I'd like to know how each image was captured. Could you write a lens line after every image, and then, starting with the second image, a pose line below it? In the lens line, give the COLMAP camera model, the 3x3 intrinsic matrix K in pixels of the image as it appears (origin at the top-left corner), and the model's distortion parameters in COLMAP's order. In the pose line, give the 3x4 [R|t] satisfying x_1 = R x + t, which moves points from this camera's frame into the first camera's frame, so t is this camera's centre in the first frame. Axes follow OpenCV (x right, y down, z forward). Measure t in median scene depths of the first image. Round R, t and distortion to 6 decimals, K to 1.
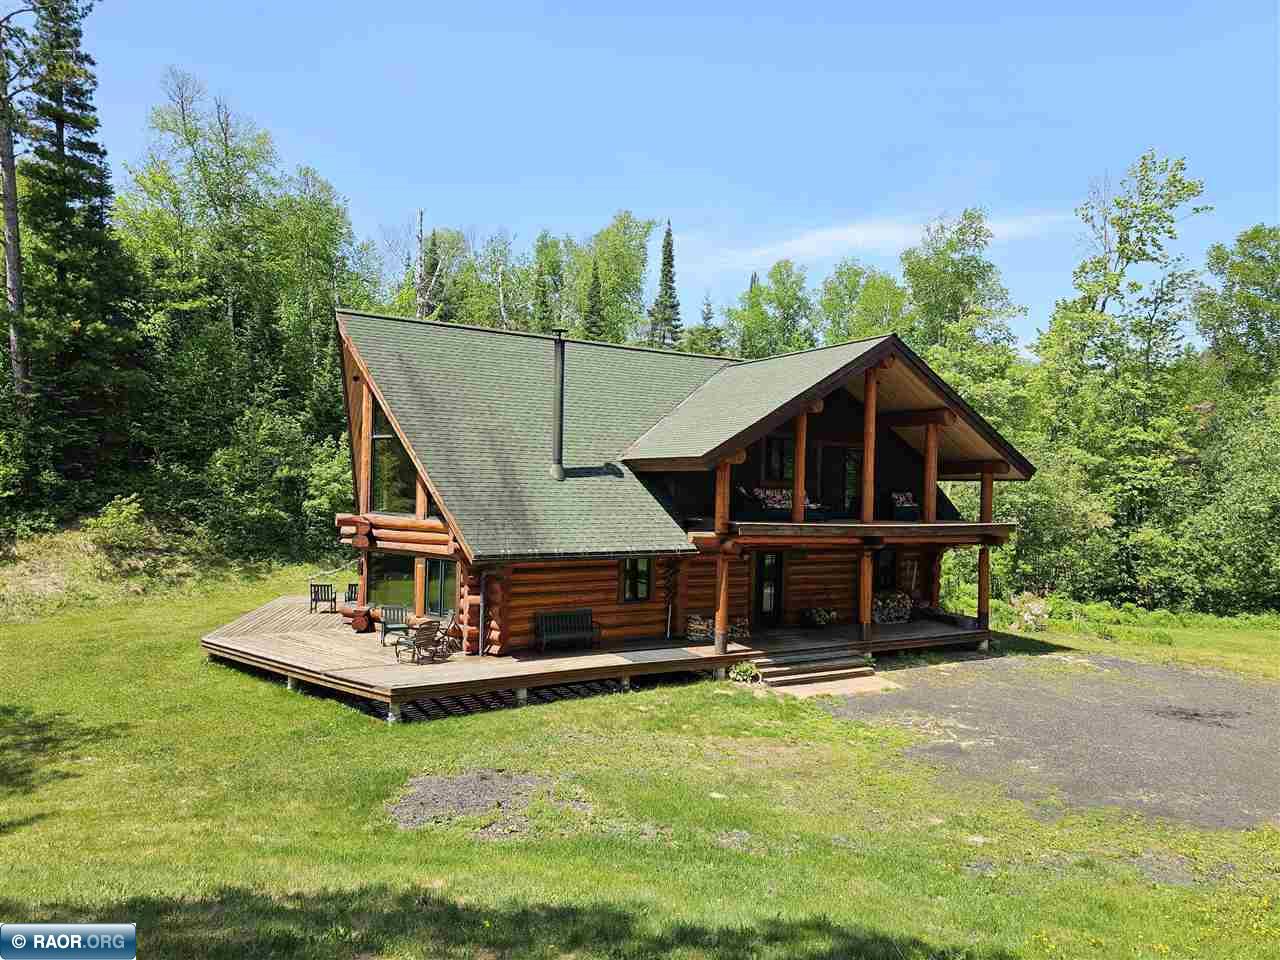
lens RADIAL K [[847.2, 0, 640.0], [0, 847.2, 480.0], [0, 0, 1]] dist [-0.002456, -0.001193]
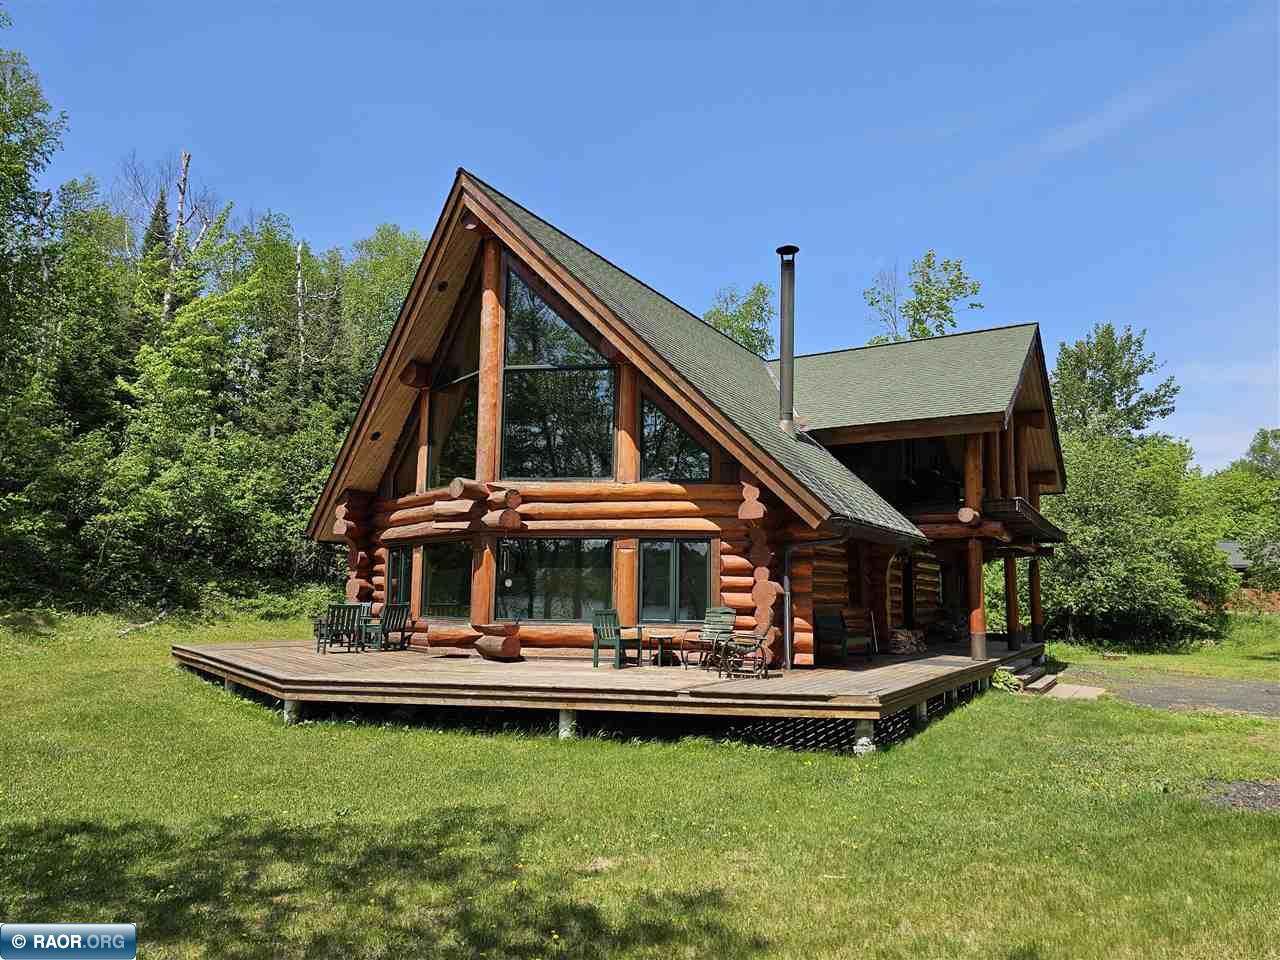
lens RADIAL K [[847.2, 0, 640.0], [0, 847.2, 480.0], [0, 0, 1]] dist [-0.002456, -0.001193]
pose [[0.880900, 0.057555, 0.469790, -0.579711], [-0.001948, 0.993011, -0.118005, 0.126127], [-0.473298, 0.103036, 0.874856, 0.406731]]
